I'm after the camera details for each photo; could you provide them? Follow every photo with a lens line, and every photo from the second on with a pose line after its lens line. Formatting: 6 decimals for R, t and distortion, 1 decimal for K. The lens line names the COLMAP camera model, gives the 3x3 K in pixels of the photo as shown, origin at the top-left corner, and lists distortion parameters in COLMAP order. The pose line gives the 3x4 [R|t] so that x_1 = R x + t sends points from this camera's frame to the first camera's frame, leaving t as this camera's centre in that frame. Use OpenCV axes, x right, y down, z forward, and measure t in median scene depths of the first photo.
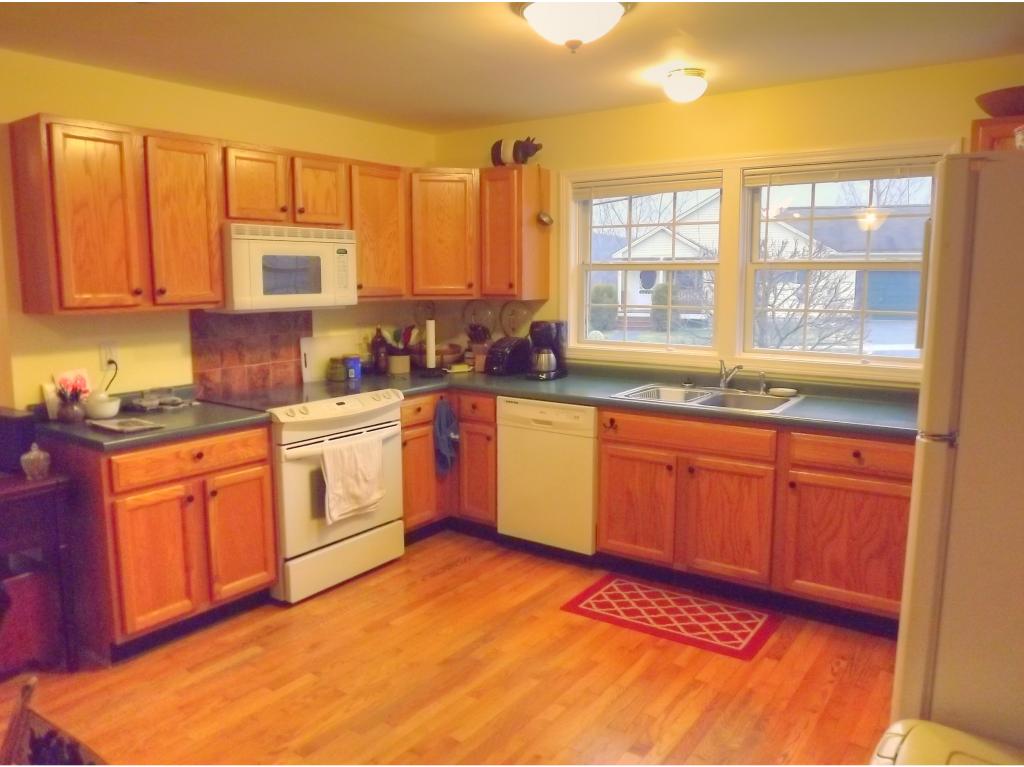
lens RADIAL K [[757.3, 0, 512.0], [0, 757.3, 383.5], [0, 0, 1]] dist [-0.056760, -0.001037]
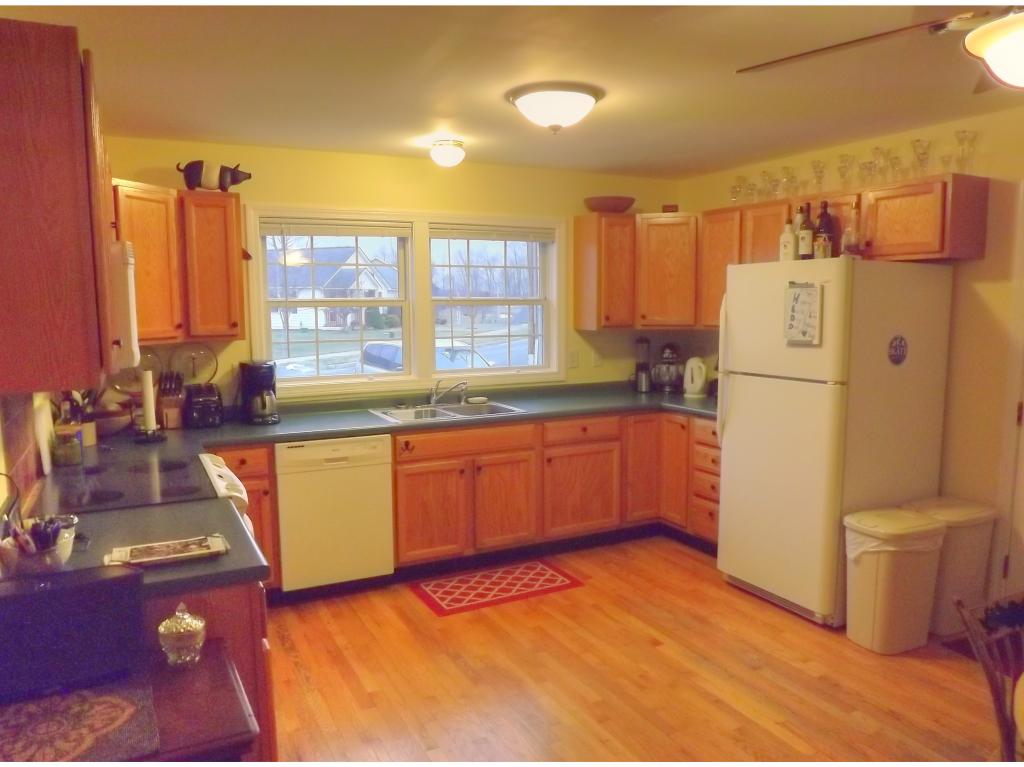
lens RADIAL K [[739.5, 0, 510.8], [0, 739.5, 403.4], [0, 0, 1]] dist [-0.048511, -0.001066]
pose [[0.459143, -0.117455, 0.880563, -0.783913], [0.132796, 0.989158, 0.062697, -0.058736], [-0.878381, 0.088148, 0.469763, 0.379585]]
